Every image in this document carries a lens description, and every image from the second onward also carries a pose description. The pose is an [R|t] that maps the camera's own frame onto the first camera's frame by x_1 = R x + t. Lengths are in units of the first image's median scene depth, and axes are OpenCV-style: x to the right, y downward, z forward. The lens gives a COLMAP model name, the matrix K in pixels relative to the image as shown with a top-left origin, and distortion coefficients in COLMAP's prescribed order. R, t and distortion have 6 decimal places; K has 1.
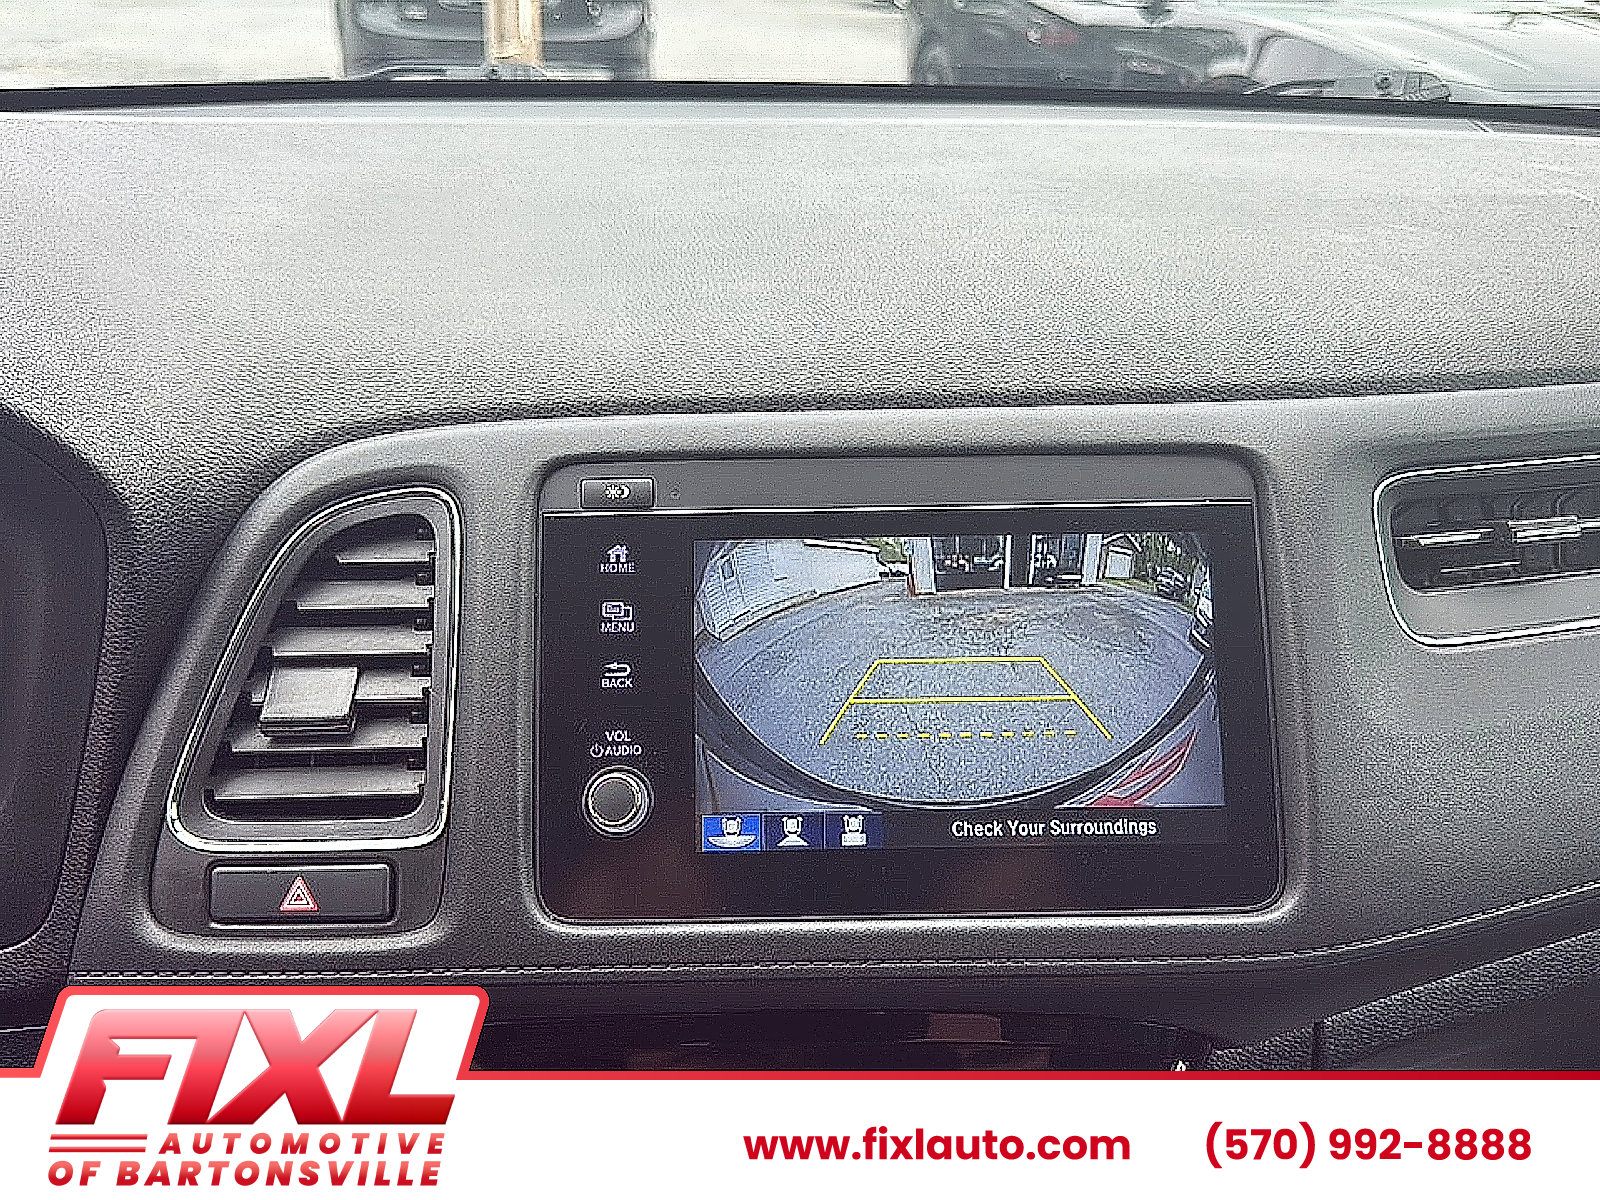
lens RADIAL K [[1484.0, 0, 800.0], [0, 1484.0, 600.0], [0, 0, 1]] dist [0.192842, -0.520287]
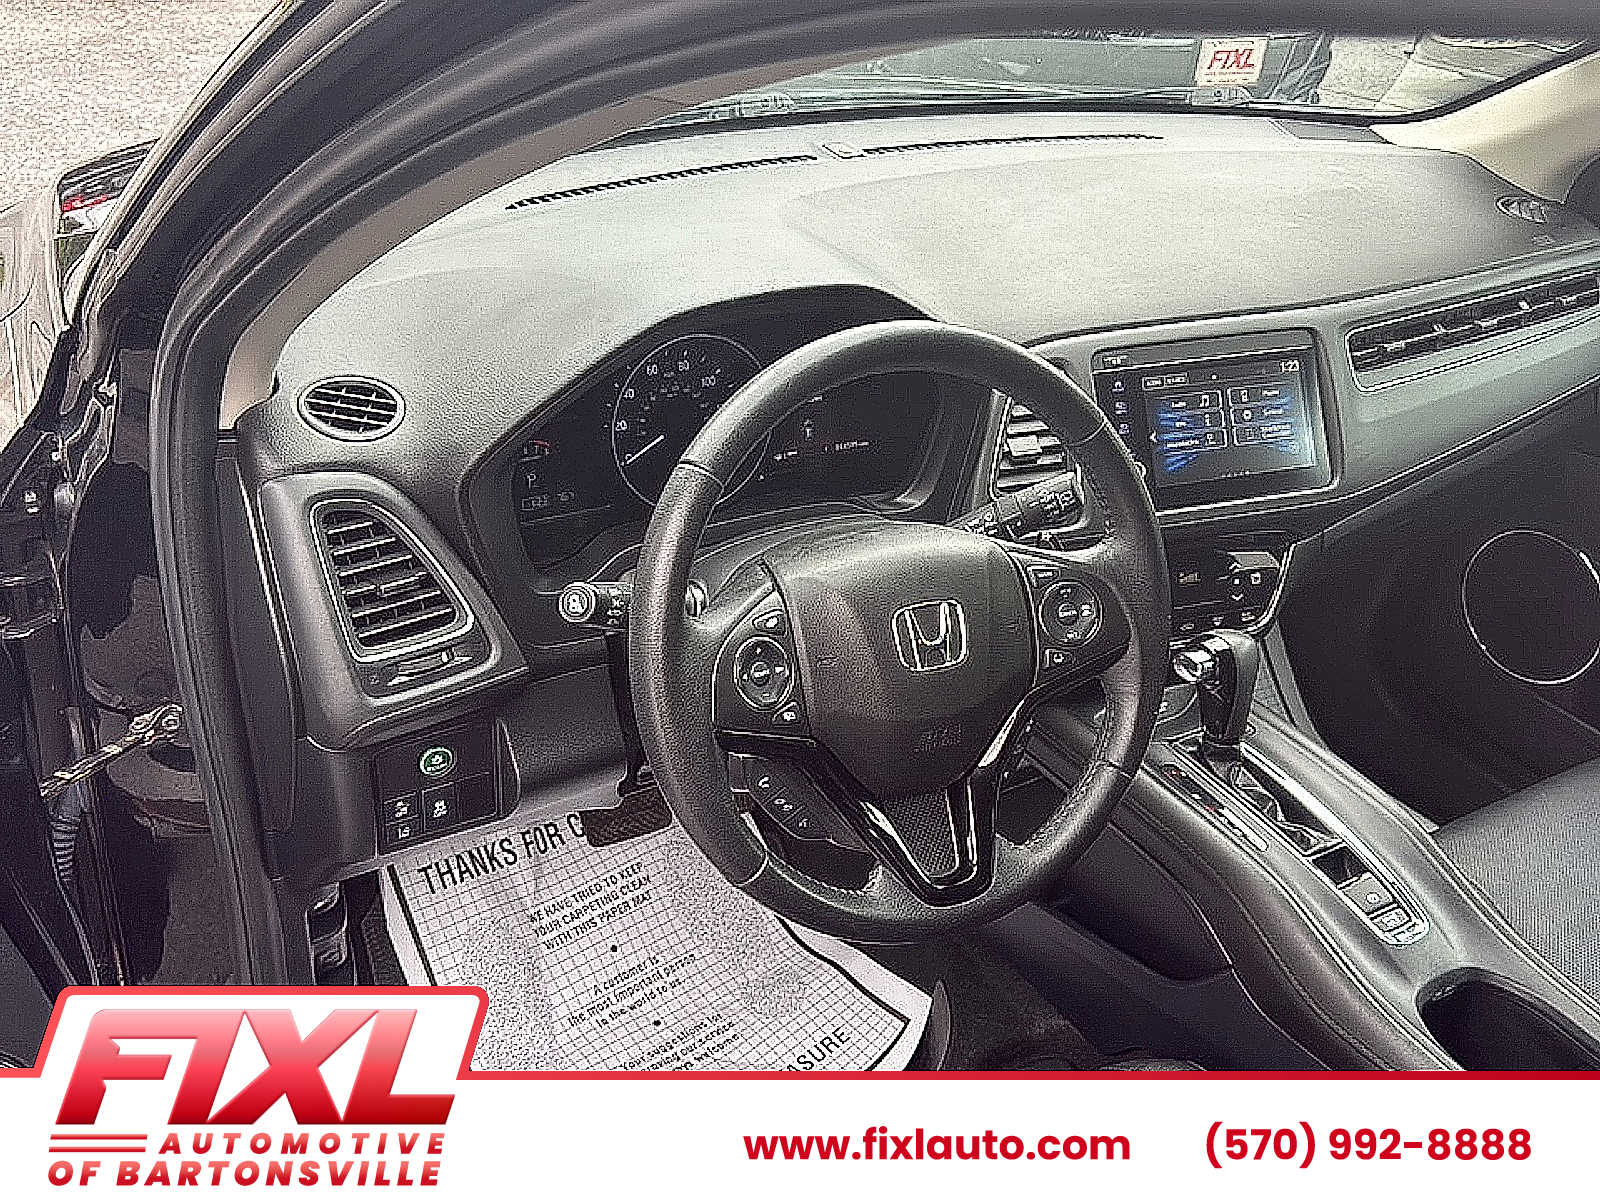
lens RADIAL K [[1450.1, 0, 800.0], [0, 1450.1, 600.0], [0, 0, 1]] dist [0.197483, -0.473390]
pose [[0.950787, -0.125434, 0.283321, -1.502524], [0.080916, 0.983180, 0.163737, -0.131259], [-0.299094, -0.132754, 0.944944, -1.439919]]
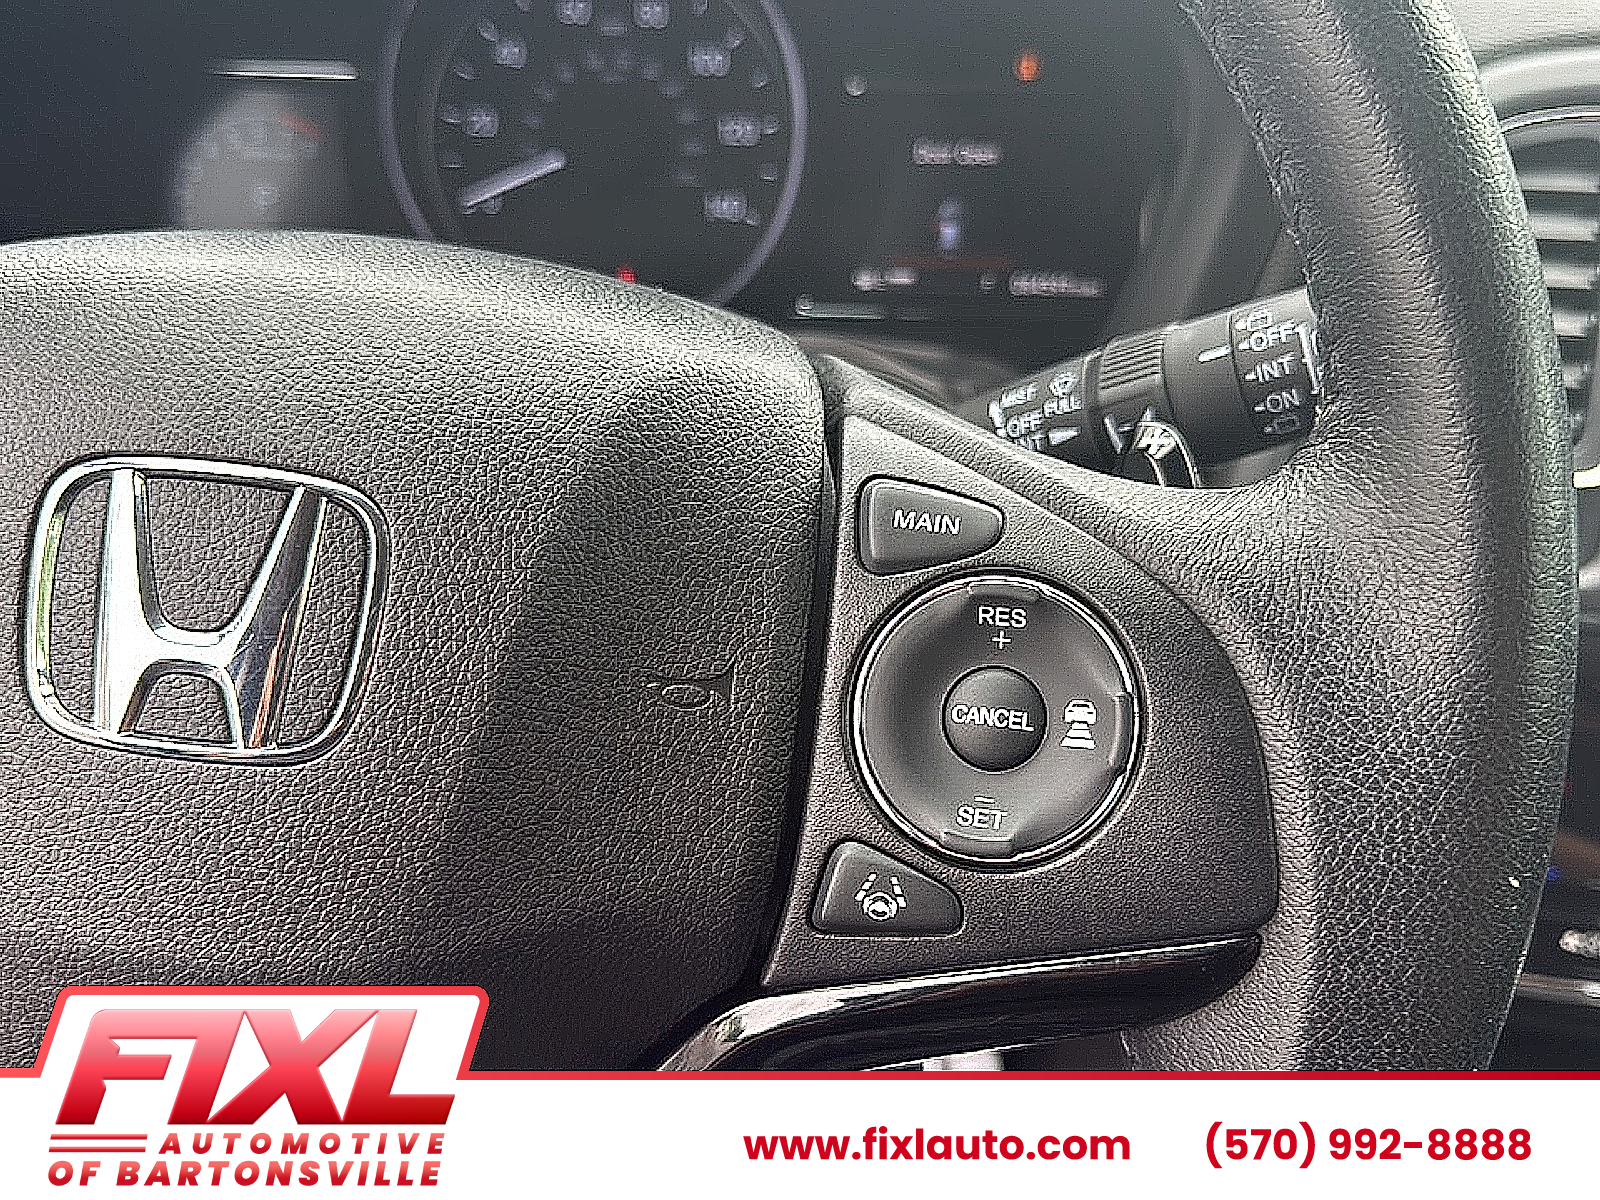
lens RADIAL K [[1484.0, 0, 800.0], [0, 1484.0, 600.0], [0, 0, 1]] dist [0.192842, -0.520287]
pose [[0.965502, 0.124110, -0.228916, -0.486003], [-0.103753, 0.989668, 0.098959, 0.187768], [0.238832, -0.071794, 0.968403, -0.036195]]
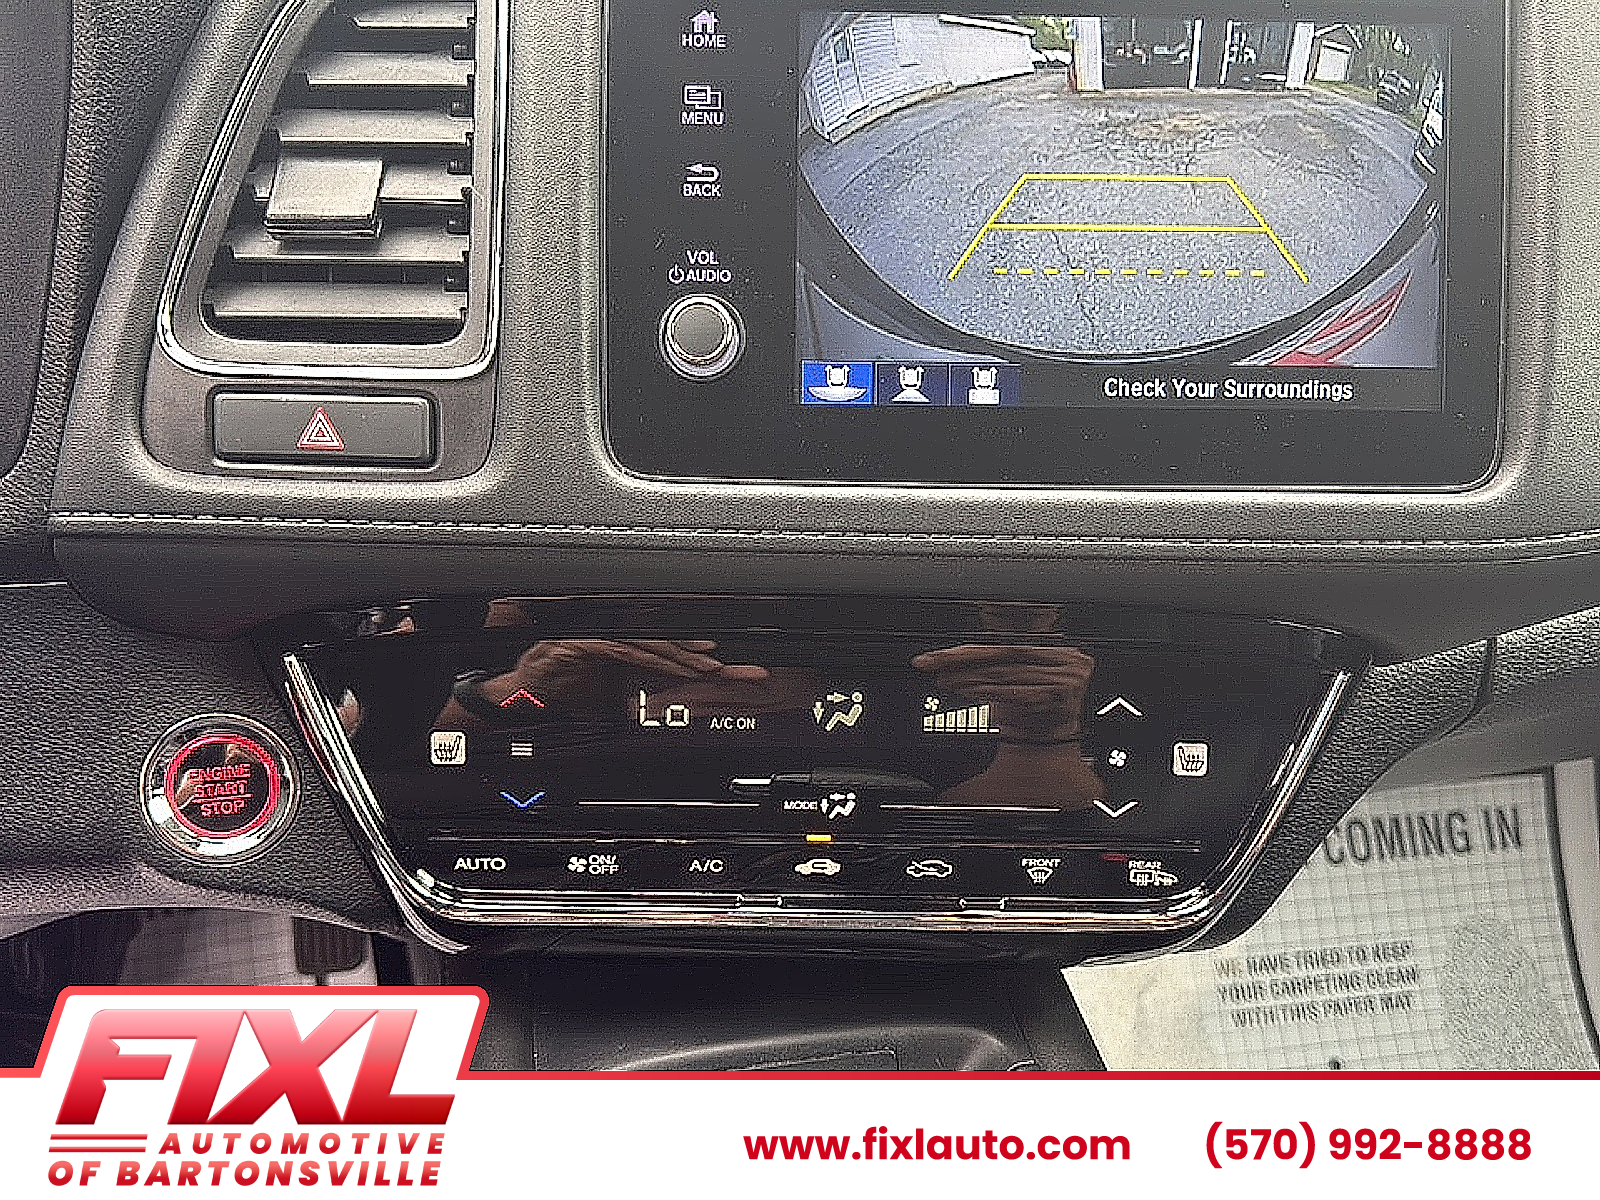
lens RADIAL K [[1484.0, 0, 800.0], [0, 1484.0, 600.0], [0, 0, 1]] dist [0.192842, -0.520287]
pose [[0.999377, 0.034838, -0.005575, -0.056831], [-0.033246, 0.982794, 0.181689, 0.122871], [0.011809, -0.181390, 0.983340, 0.160374]]
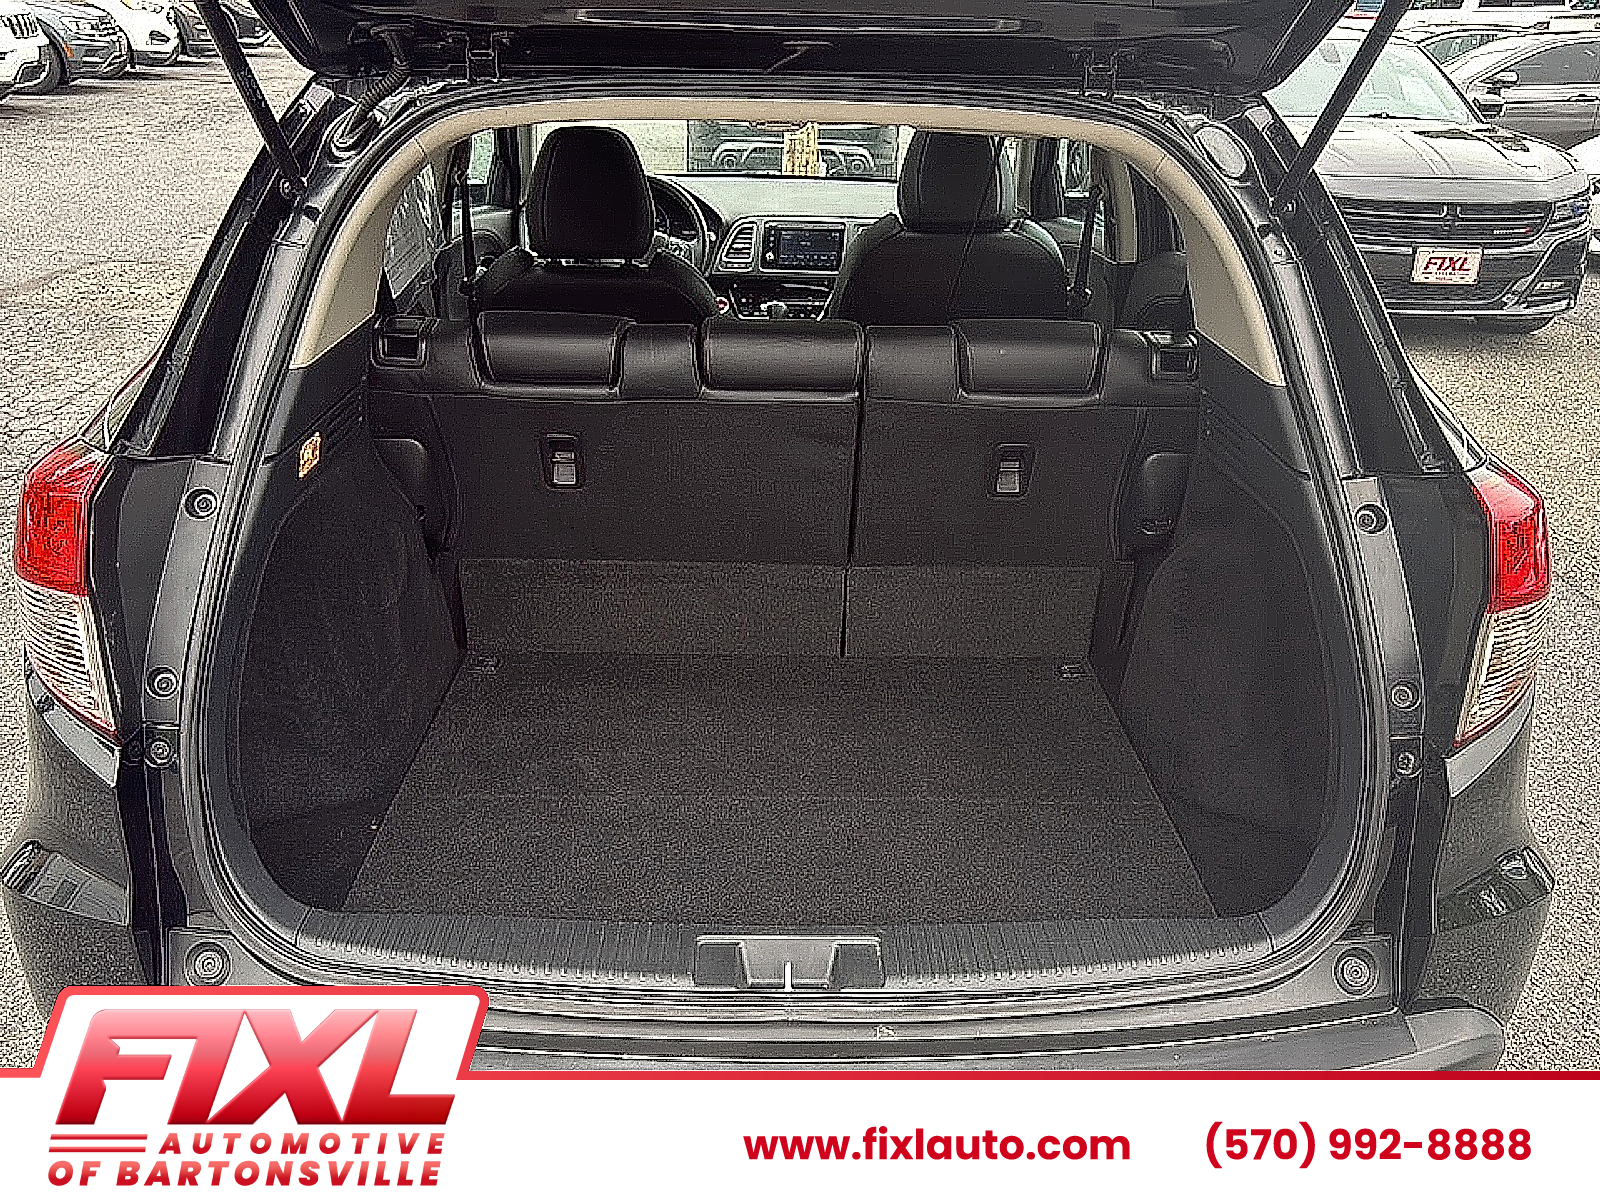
lens RADIAL K [[1484.0, 0, 800.0], [0, 1484.0, 600.0], [0, 0, 1]] dist [0.192842, -0.520287]
pose [[0.979609, 0.079850, -0.184364, 1.860439], [-0.087710, 0.995536, -0.034864, 2.454267], [0.180757, 0.050323, 0.982240, -7.640625]]
